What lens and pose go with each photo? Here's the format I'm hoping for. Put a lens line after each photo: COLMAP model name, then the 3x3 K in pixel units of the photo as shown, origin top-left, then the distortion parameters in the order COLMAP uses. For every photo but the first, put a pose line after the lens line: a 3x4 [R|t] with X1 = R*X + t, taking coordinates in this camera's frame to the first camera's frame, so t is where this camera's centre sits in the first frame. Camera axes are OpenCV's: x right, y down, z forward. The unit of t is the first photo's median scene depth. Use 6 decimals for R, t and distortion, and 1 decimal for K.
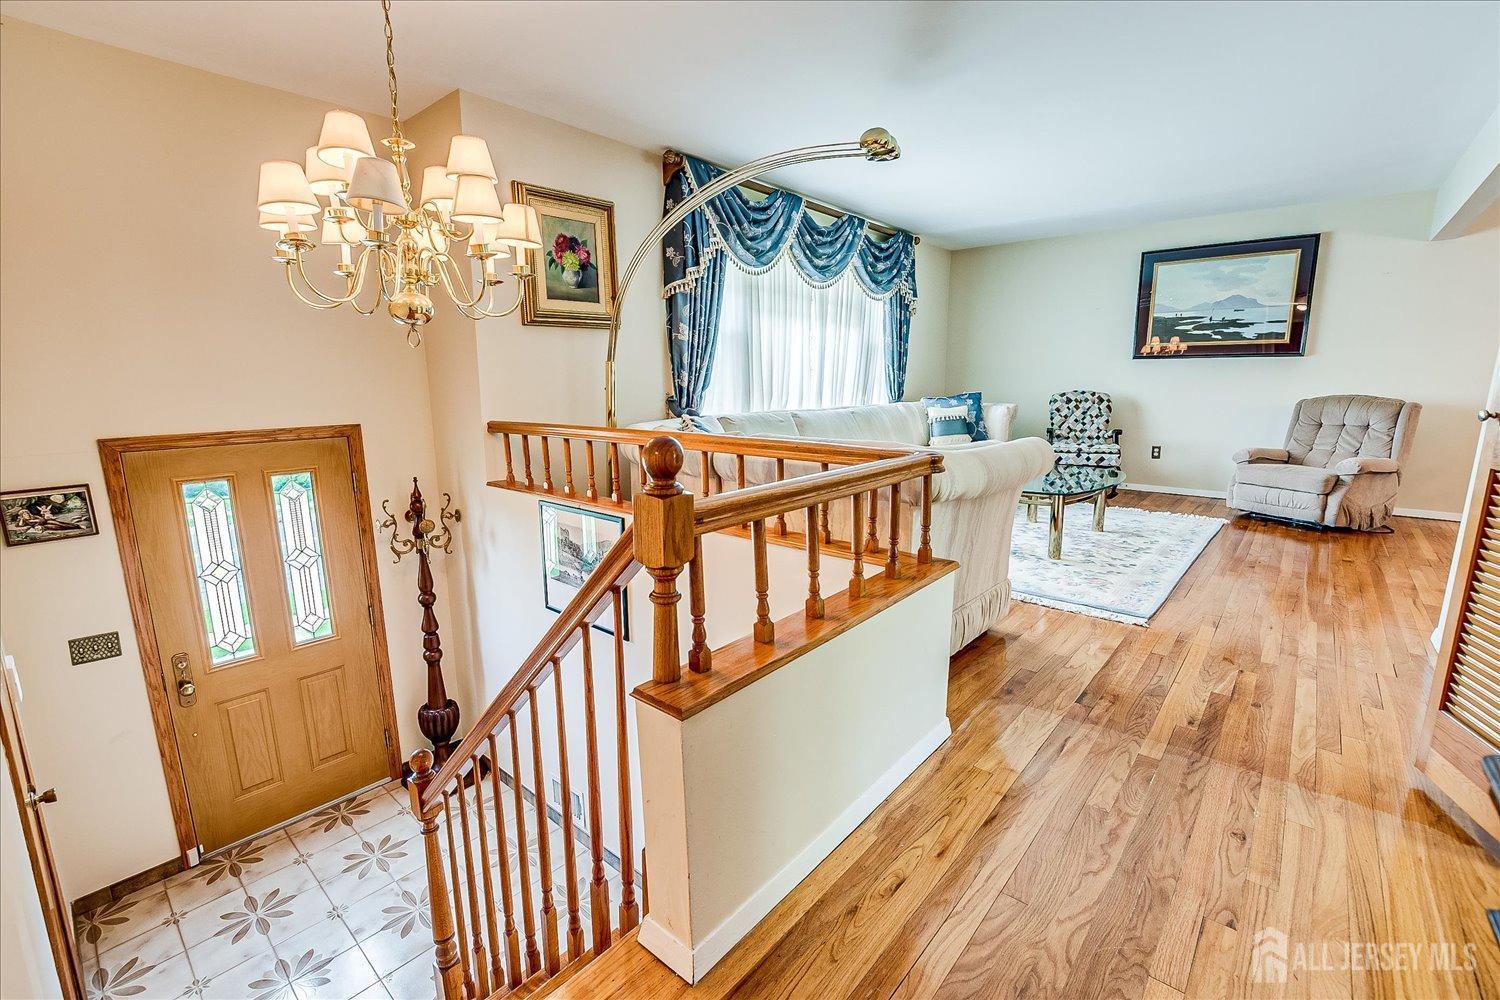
lens RADIAL K [[655.4, 0, 743.6], [0, 655.4, 503.9], [0, 0, 1]] dist [-0.026718, 0.004691]
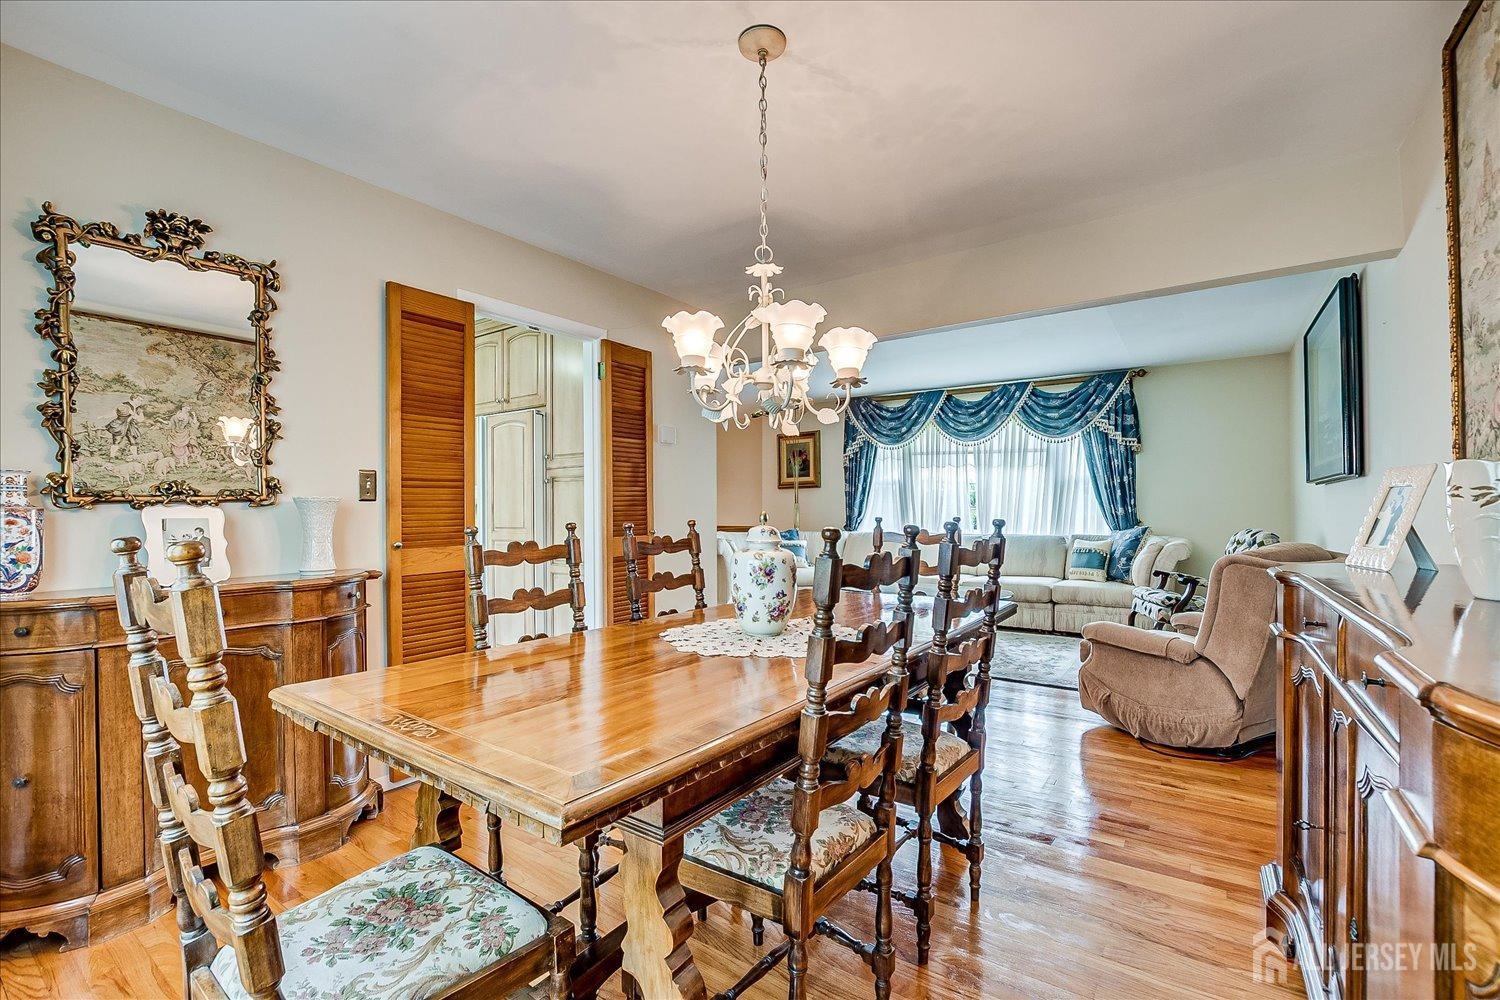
lens RADIAL K [[655.4, 0, 743.6], [0, 655.4, 503.9], [0, 0, 1]] dist [-0.026718, 0.004691]
pose [[0.102082, 0.000273, -0.994776, 1.359300], [-0.182694, 0.982996, -0.018478, -0.095572], [0.977856, 0.183626, 0.100396, 0.406121]]
